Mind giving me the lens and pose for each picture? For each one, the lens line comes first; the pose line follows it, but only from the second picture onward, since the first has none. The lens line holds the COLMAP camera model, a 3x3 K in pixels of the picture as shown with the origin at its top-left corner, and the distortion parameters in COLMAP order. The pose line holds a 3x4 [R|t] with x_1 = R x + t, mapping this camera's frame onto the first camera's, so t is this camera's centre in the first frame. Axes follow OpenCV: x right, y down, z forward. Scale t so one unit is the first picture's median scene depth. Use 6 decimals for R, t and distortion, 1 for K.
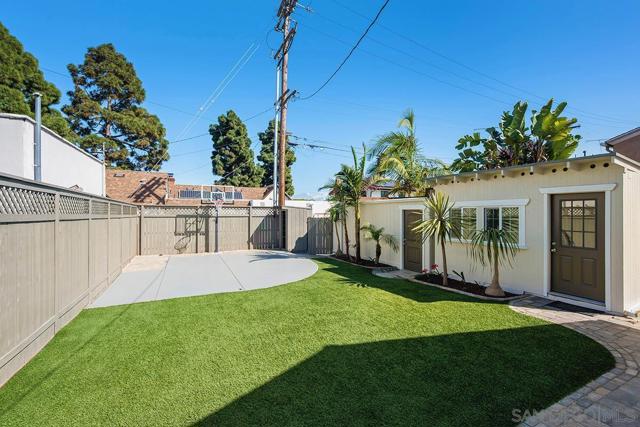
lens RADIAL K [[288.2, 0, 320.0], [0, 288.2, 213.5], [0, 0, 1]] dist [0.000722, -0.000394]
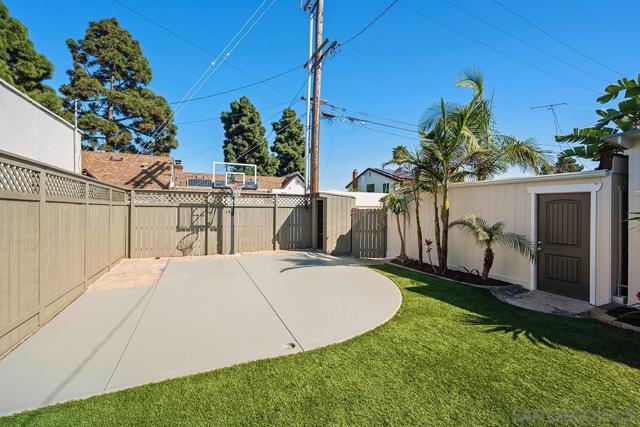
lens RADIAL K [[279.9, 0, 320.1], [0, 279.9, 209.6], [0, 0, 1]] dist [-0.000955, 0.000109]
pose [[0.999727, 0.005354, -0.022740, -0.086411], [-0.005284, 0.999981, 0.003137, 0.011608], [0.022757, -0.003016, 0.999736, 0.208387]]
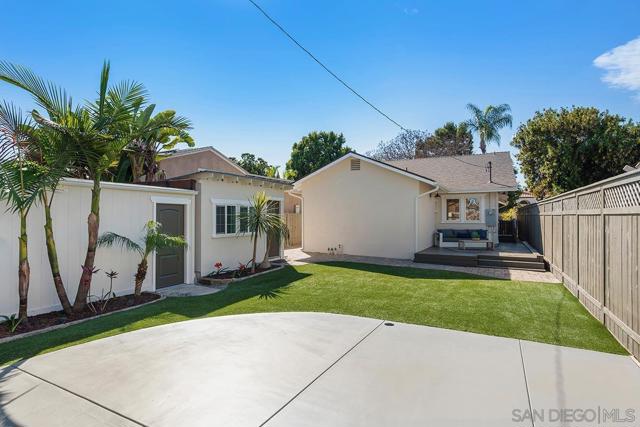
lens RADIAL K [[335.2, 0, 320.0], [0, 335.2, 213.5], [0, 0, 1]] dist [0.000583, 0.000065]
pose [[-0.590800, 0.006351, 0.806793, -0.311454], [-0.004446, 0.999928, -0.011127, 0.010399], [-0.806806, -0.010160, -0.590729, 0.616089]]
